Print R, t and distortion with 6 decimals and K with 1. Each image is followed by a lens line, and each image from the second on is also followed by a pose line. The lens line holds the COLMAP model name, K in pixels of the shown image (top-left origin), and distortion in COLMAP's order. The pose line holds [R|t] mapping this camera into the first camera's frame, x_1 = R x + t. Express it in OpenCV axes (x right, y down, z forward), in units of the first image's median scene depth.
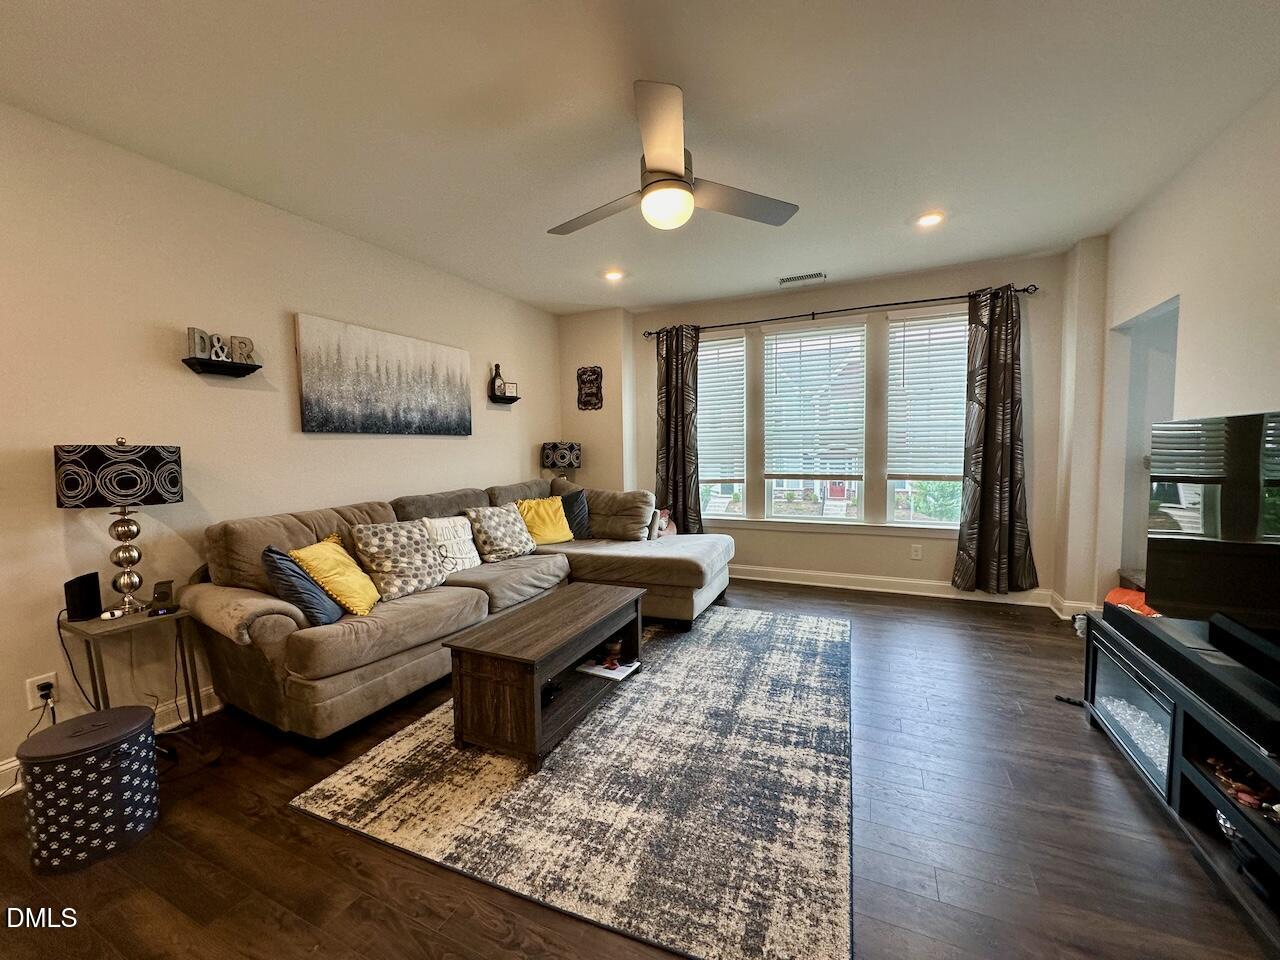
lens RADIAL K [[512.8, 0, 641.9], [0, 512.8, 481.6], [0, 0, 1]] dist [-0.002212, 0.000739]
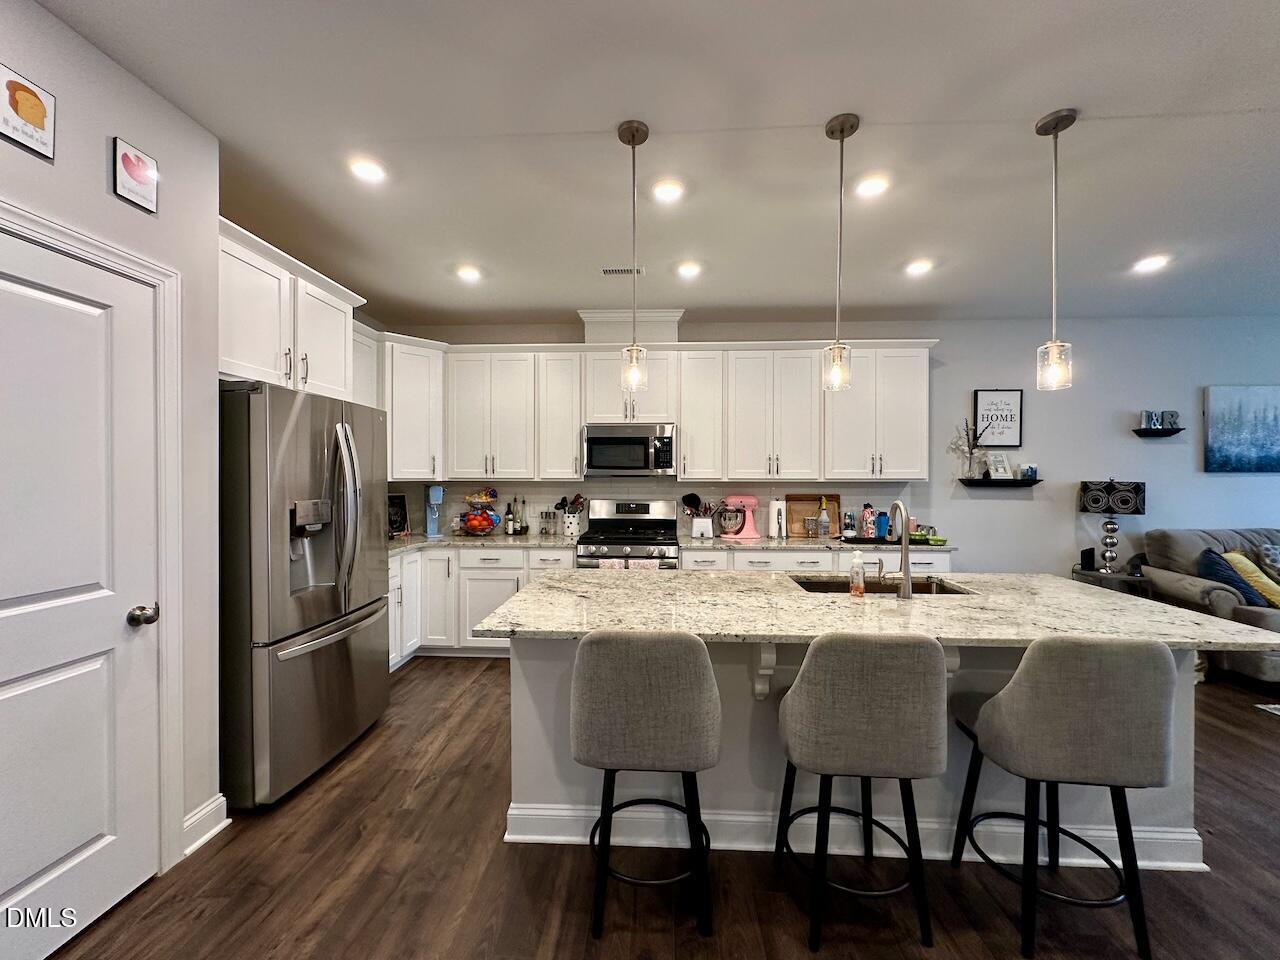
lens RADIAL K [[512.8, 0, 636.9], [0, 512.8, 477.7], [0, 0, 1]] dist [-0.002212, 0.000739]
pose [[0.375267, 0.014962, -0.926796, 0.047124], [-0.068641, 0.997573, -0.011689, 0.047341], [0.924372, 0.068003, 0.375384, -1.086738]]
